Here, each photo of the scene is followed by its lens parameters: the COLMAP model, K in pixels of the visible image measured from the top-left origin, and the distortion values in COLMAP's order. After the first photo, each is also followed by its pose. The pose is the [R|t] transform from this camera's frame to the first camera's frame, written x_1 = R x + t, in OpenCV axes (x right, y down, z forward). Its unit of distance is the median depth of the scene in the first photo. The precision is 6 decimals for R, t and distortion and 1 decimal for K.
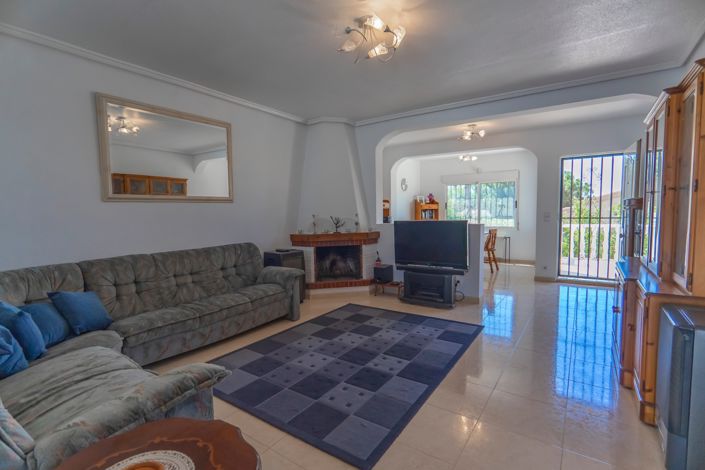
lens RADIAL K [[332.1, 0, 351.2], [0, 332.1, 235.6], [0, 0, 1]] dist [-0.018493, 0.007543]
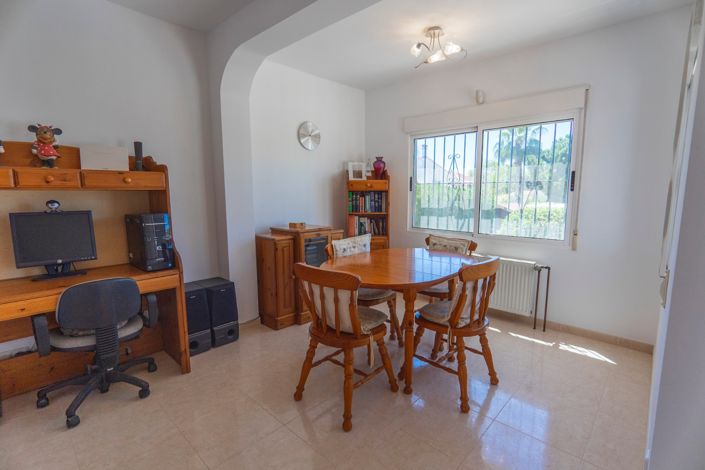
lens RADIAL K [[332.1, 0, 349.6], [0, 332.1, 237.7], [0, 0, 1]] dist [-0.018493, 0.007543]
pose [[0.987620, 0.030517, -0.153870, 0.611060], [-0.019759, 0.997283, 0.070969, -0.101754], [0.155618, -0.067050, 0.985539, 1.166817]]
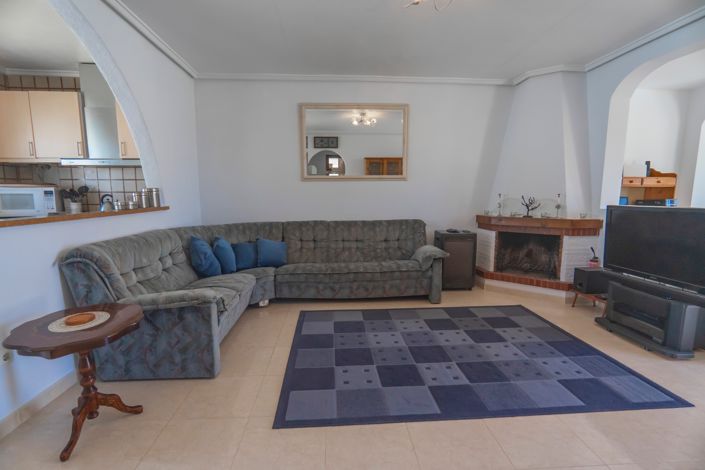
lens RADIAL K [[332.1, 0, 351.3], [0, 332.1, 236.2], [0, 0, 1]] dist [-0.018493, 0.007543]
pose [[0.622405, 0.117099, -0.773886, 0.388776], [-0.063762, 0.993045, 0.098979, -0.017096], [0.780094, -0.012260, 0.625542, 0.204667]]
